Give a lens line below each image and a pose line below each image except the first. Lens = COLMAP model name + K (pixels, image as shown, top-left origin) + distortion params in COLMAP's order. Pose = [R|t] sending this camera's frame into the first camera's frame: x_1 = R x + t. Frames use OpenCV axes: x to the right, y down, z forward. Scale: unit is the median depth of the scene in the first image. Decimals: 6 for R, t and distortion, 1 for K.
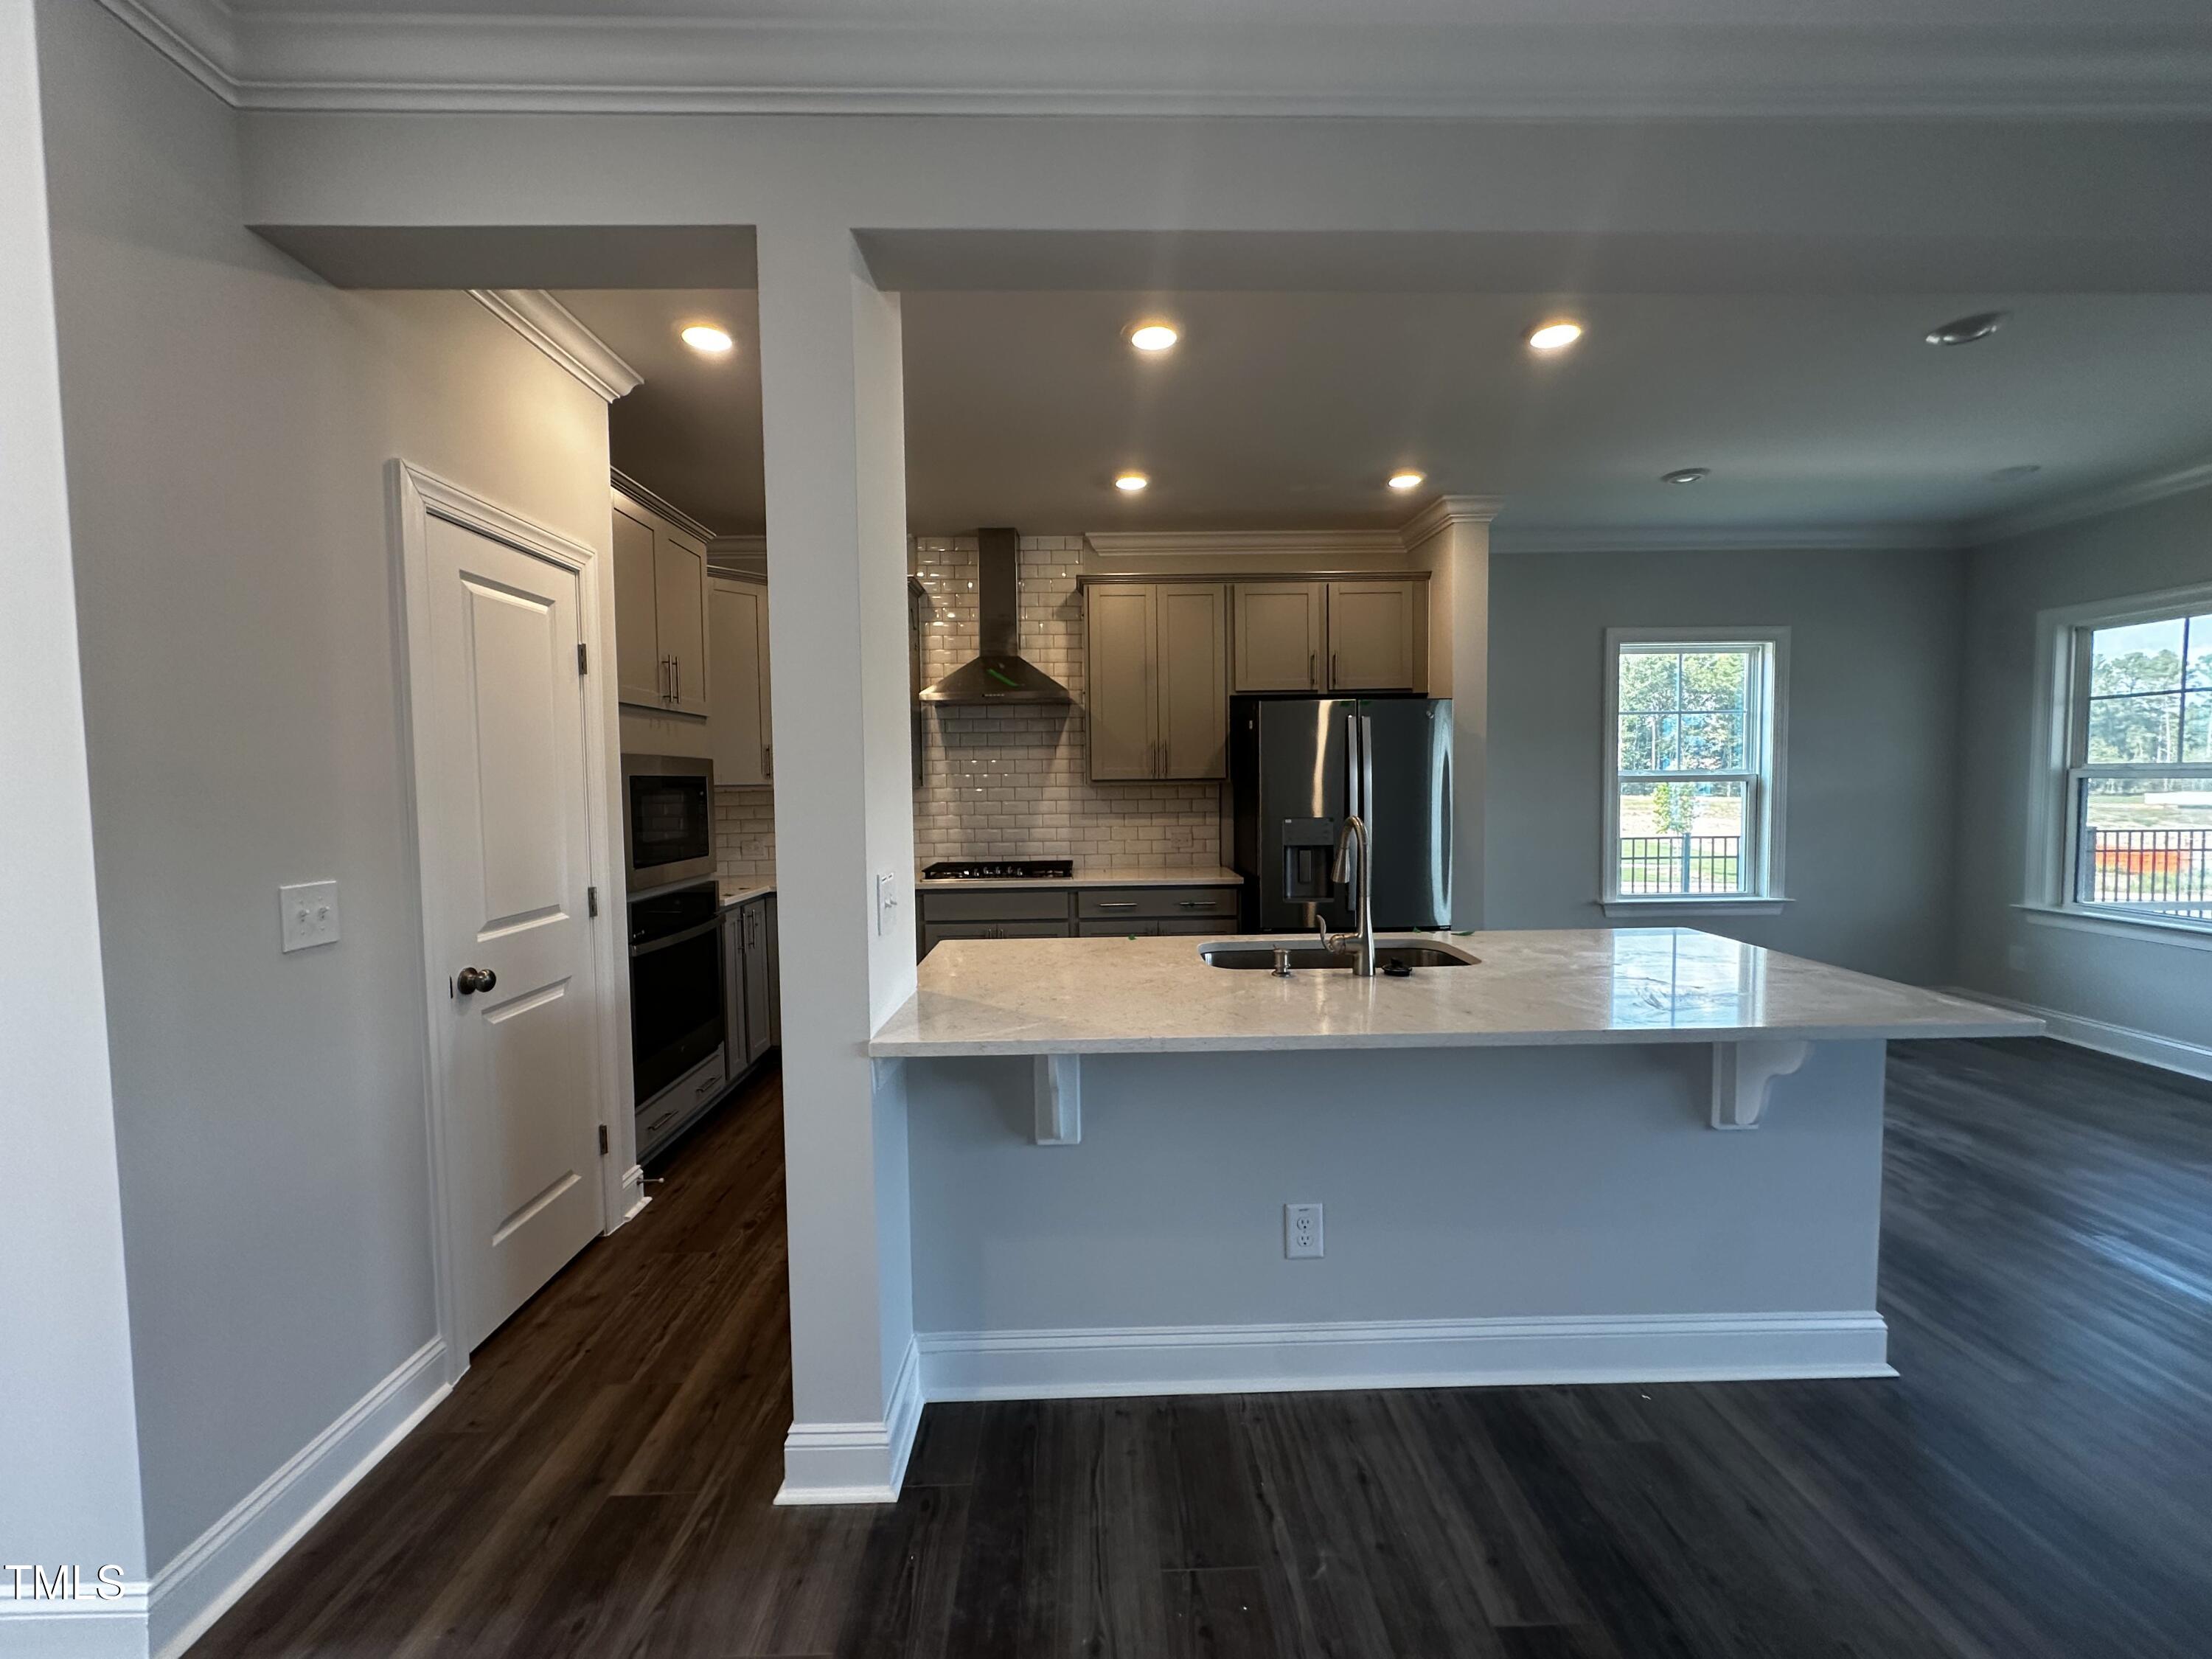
lens RADIAL K [[890.7, 0, 1106.0], [0, 890.7, 824.5], [0, 0, 1]] dist [0.000748, 0.000315]
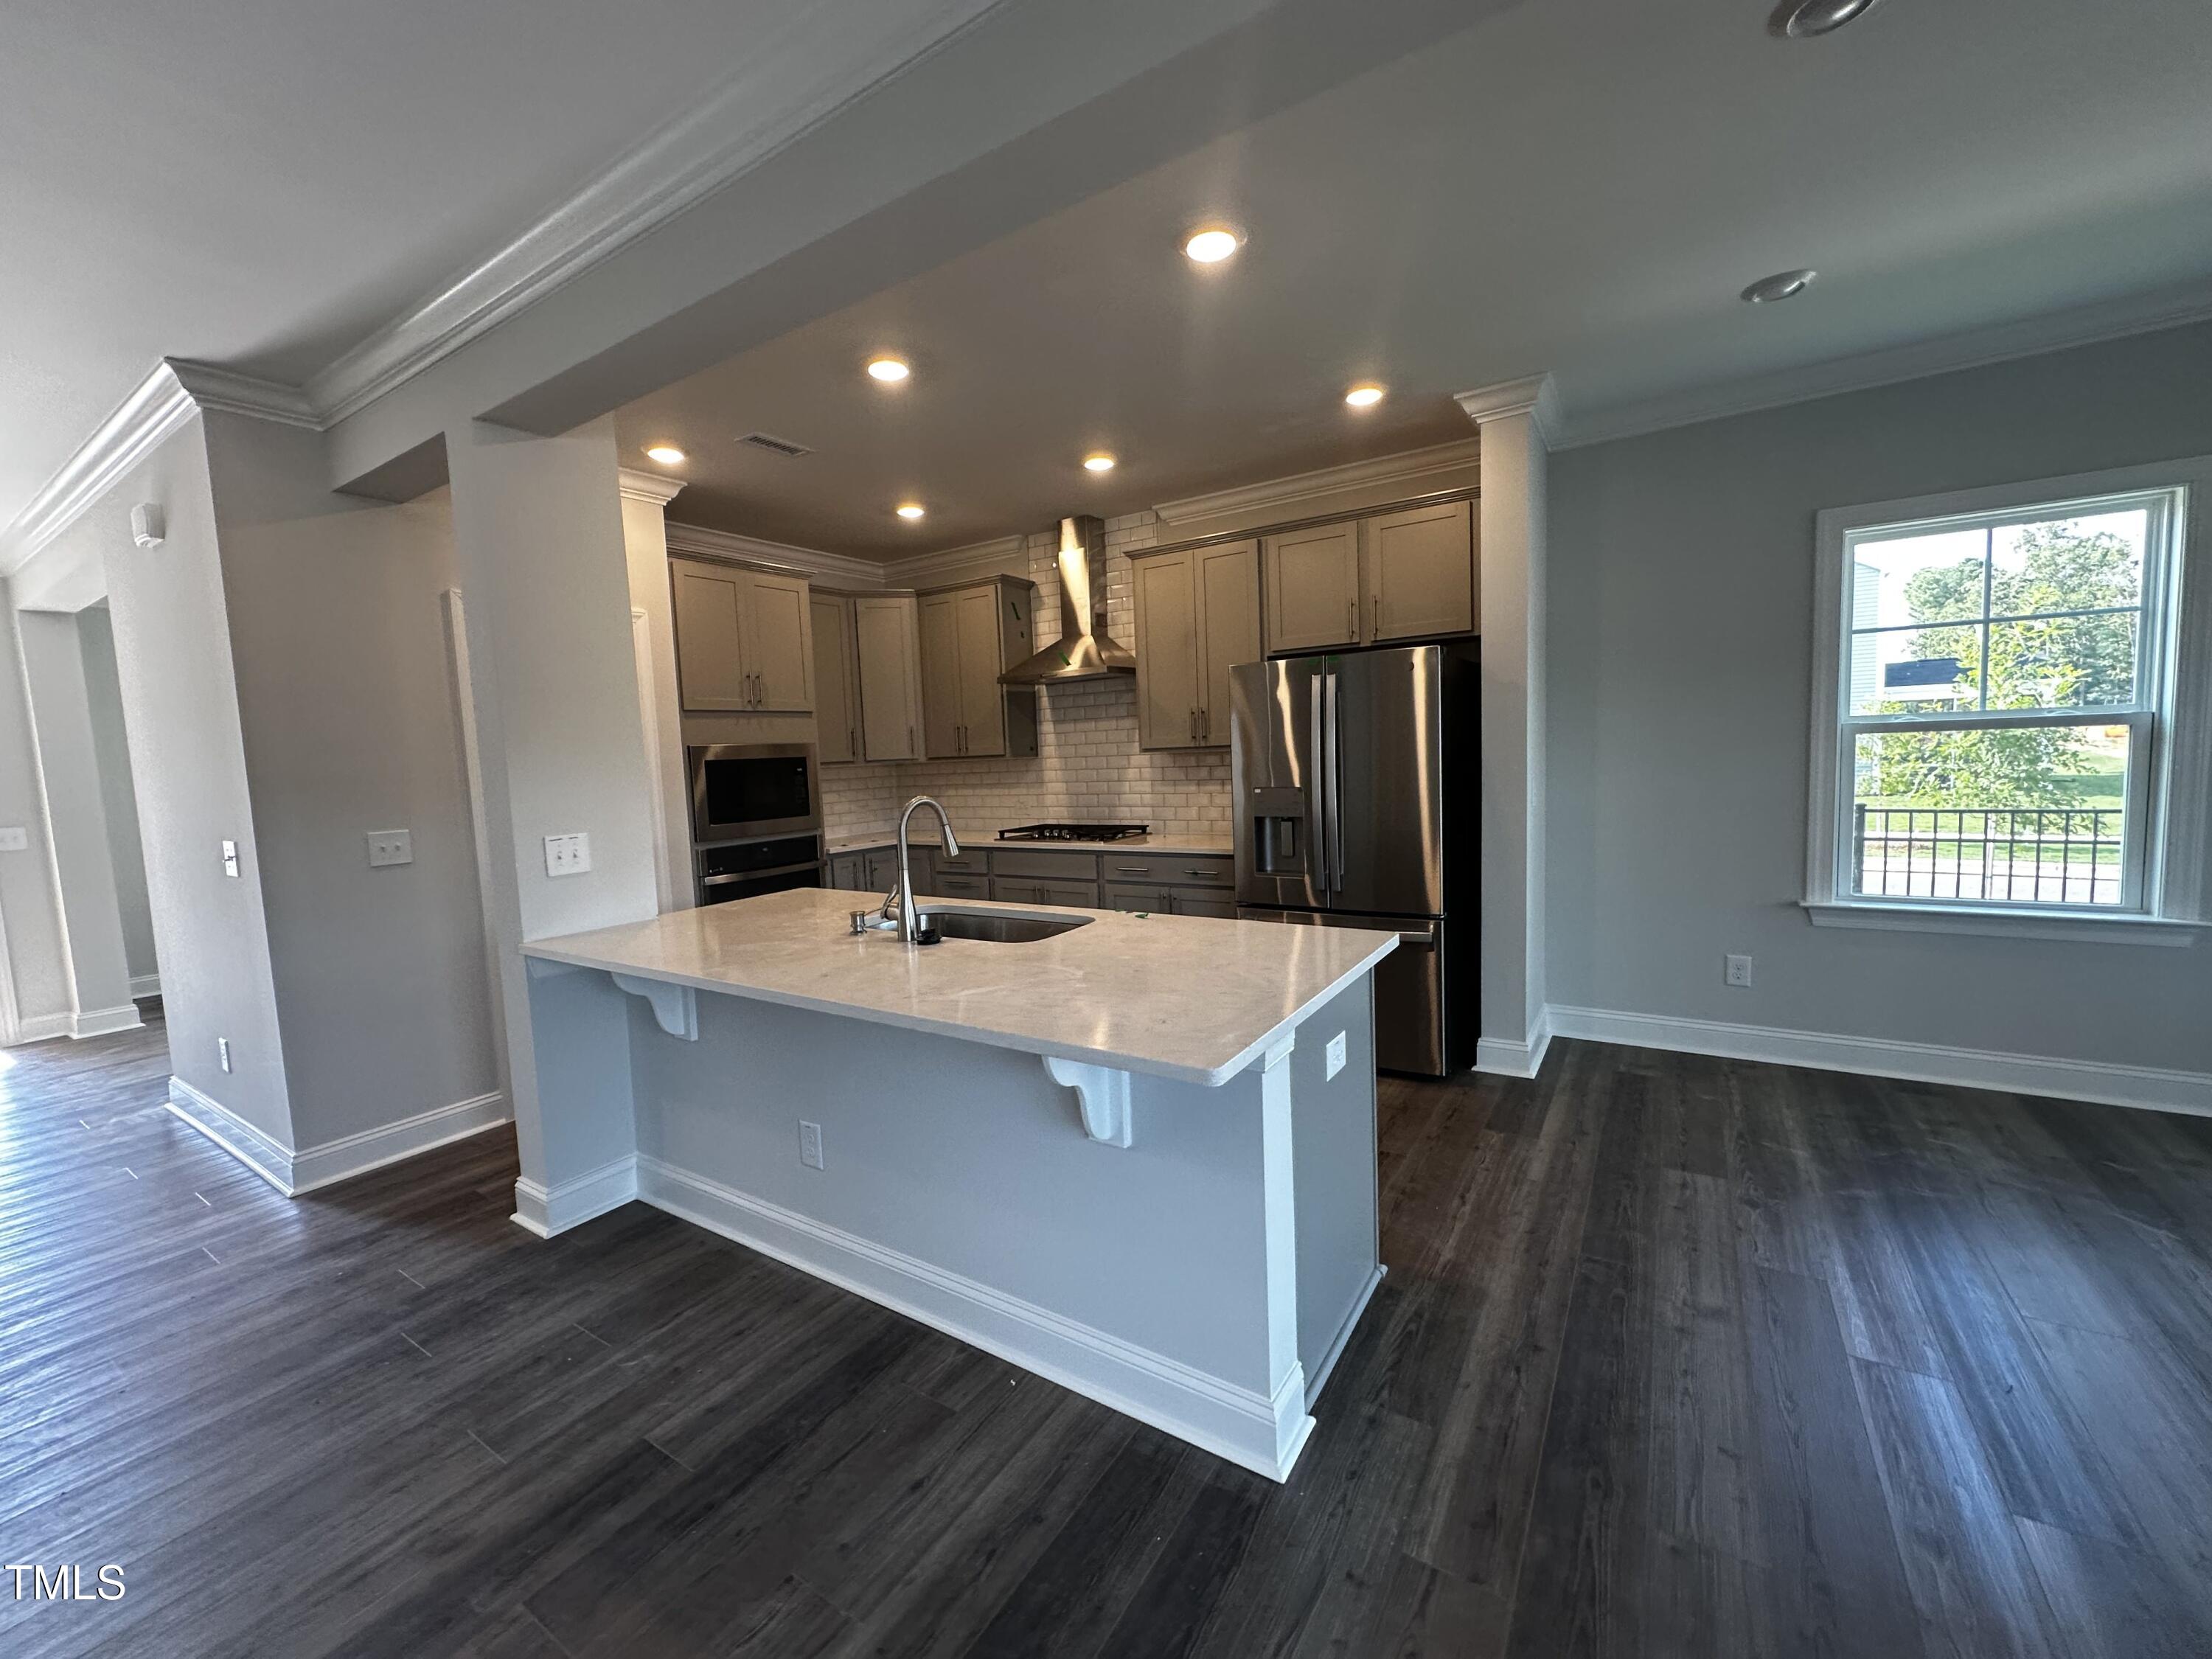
lens RADIAL K [[886.1, 0, 1097.6], [0, 886.1, 823.4], [0, 0, 1]] dist [-0.000294, 0.000057]
pose [[0.826524, 0.025377, -0.562329, 0.501811], [0.003228, 0.998753, 0.049818, -0.014191], [0.562892, -0.042991, 0.825412, 0.105260]]
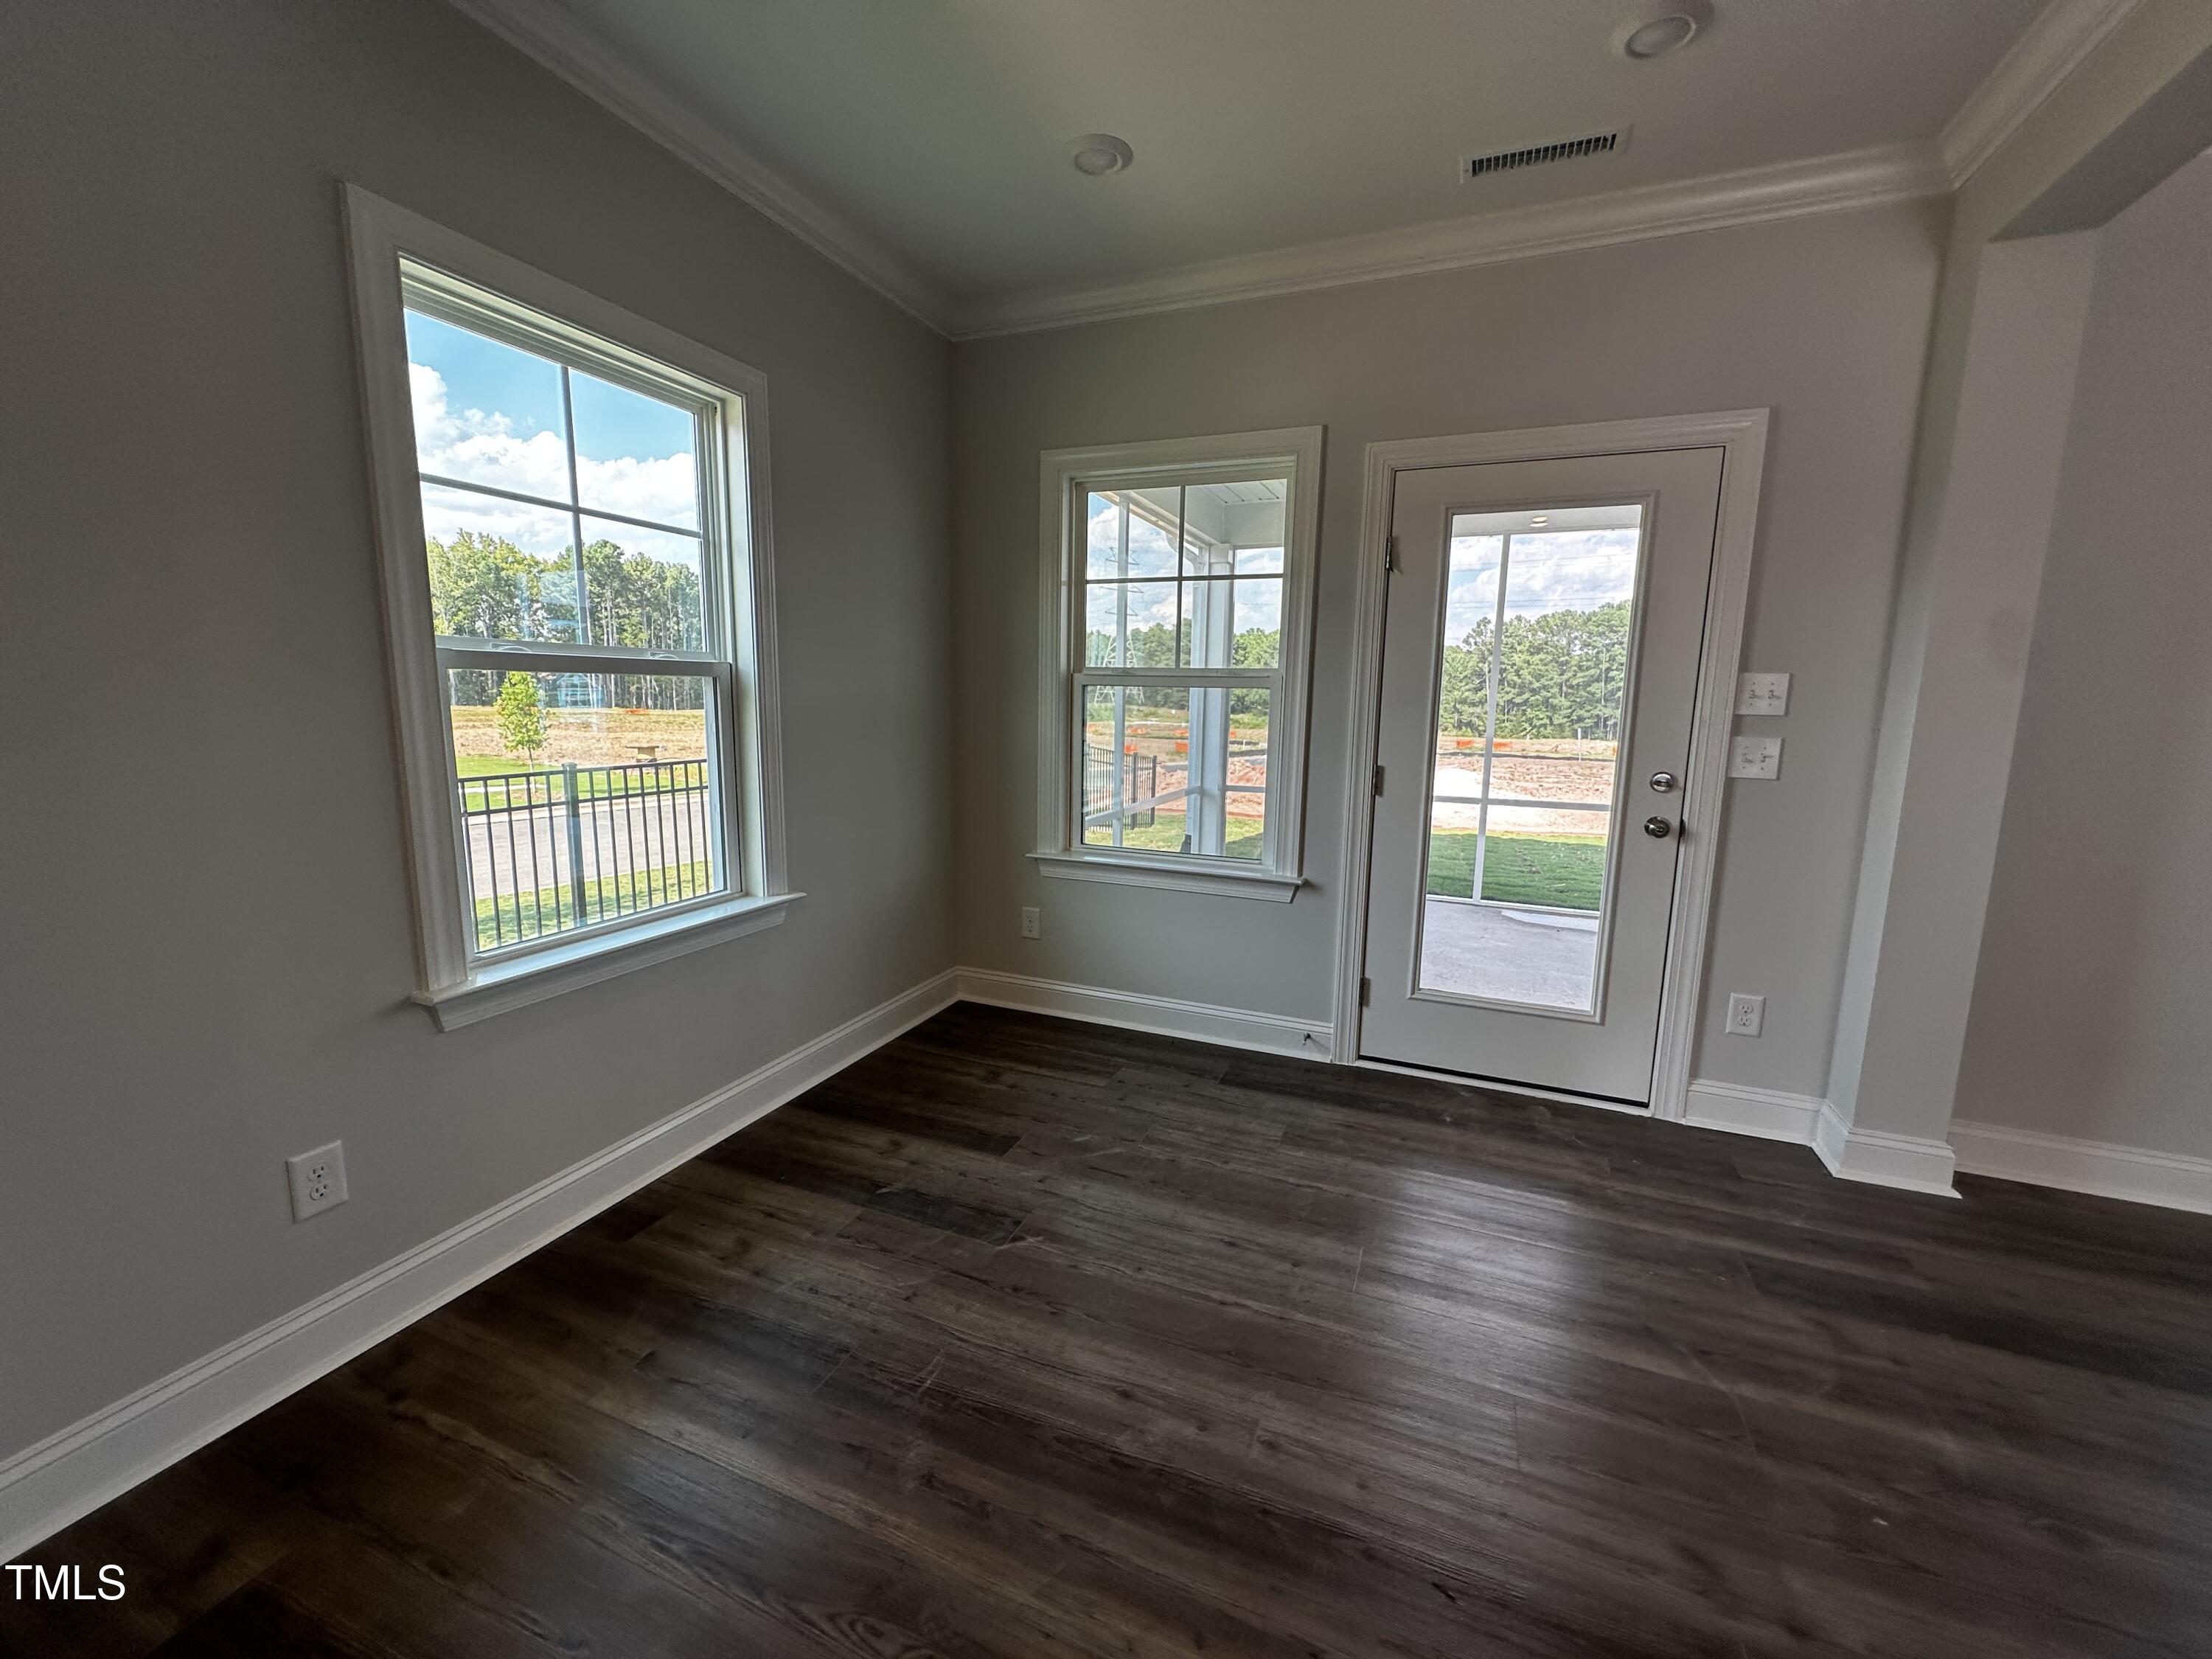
lens RADIAL K [[877.6, 0, 1106.0], [0, 877.6, 829.5], [0, 0, 1]] dist [-0.003079, -0.000067]
pose [[0.401577, -0.120953, 0.907803, 0.361696], [0.023289, 0.992269, 0.121905, -0.018834], [-0.915529, -0.027812, 0.401289, 0.622180]]
